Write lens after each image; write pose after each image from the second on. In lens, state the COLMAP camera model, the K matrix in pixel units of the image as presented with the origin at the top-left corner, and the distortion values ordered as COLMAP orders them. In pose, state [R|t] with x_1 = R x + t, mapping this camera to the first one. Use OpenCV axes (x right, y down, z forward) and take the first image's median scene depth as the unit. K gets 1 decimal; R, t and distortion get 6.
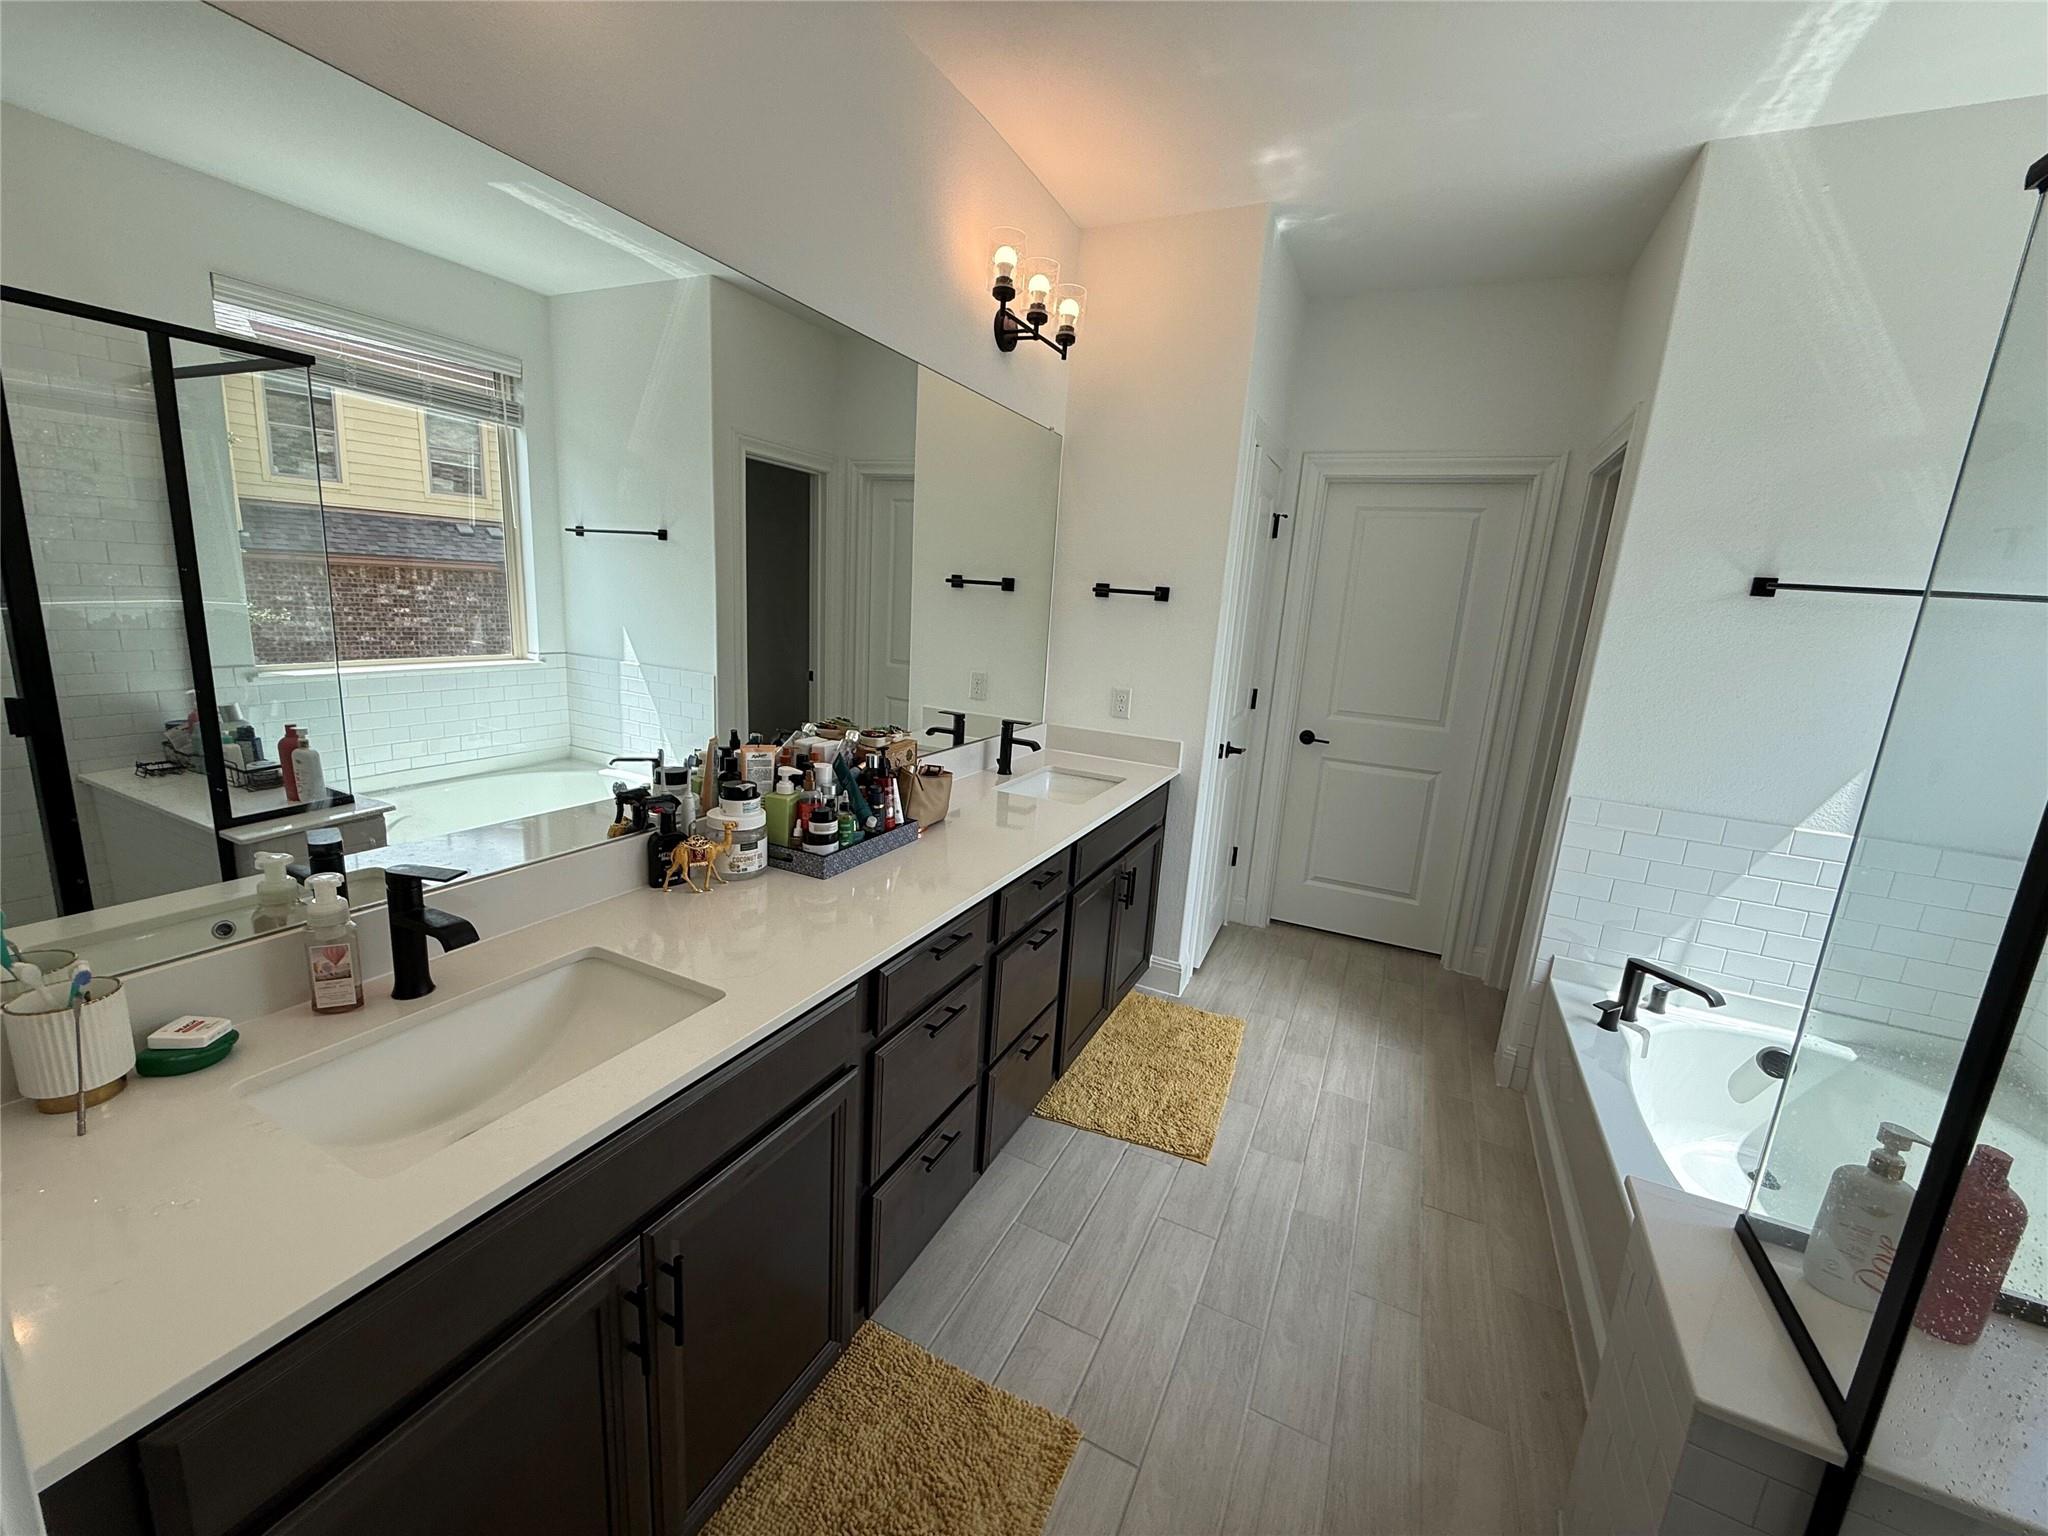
lens RADIAL K [[817.1, 0, 1015.6], [0, 817.1, 764.8], [0, 0, 1]] dist [-0.006507, 0.000649]
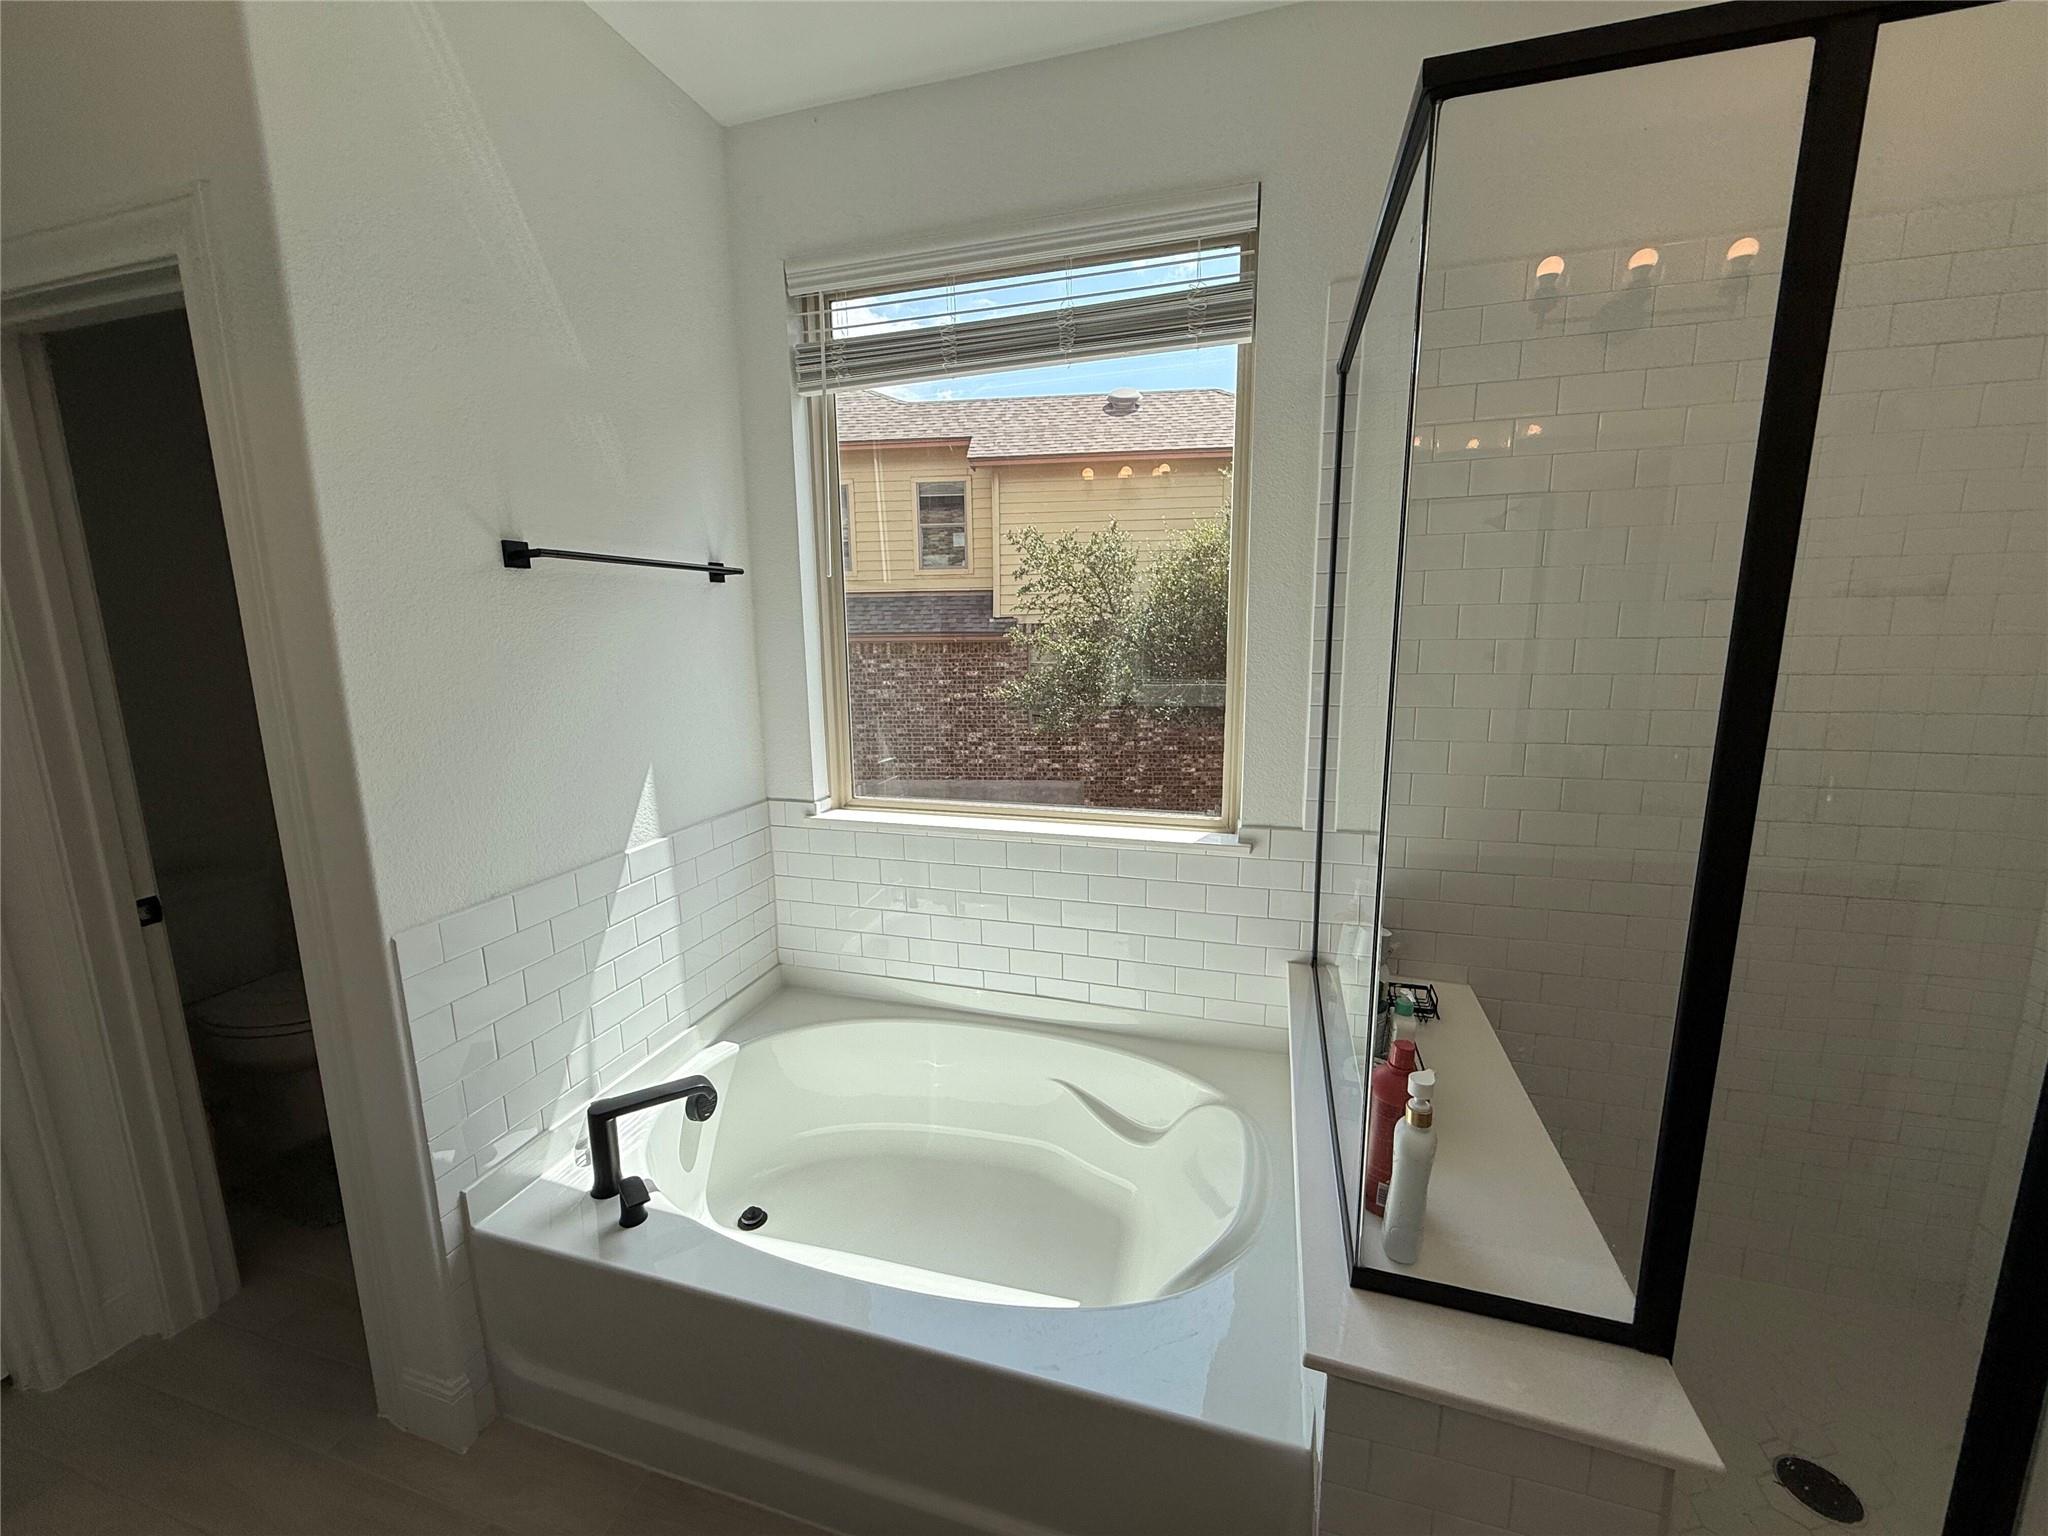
lens RADIAL K [[817.1, 0, 1024.7], [0, 817.1, 771.9], [0, 0, 1]] dist [-0.006507, 0.000649]
pose [[-0.179417, -0.237477, 0.954680, 0.119636], [0.206251, 0.939780, 0.272533, -0.141094], [-0.961909, 0.245801, -0.119633, 0.695440]]
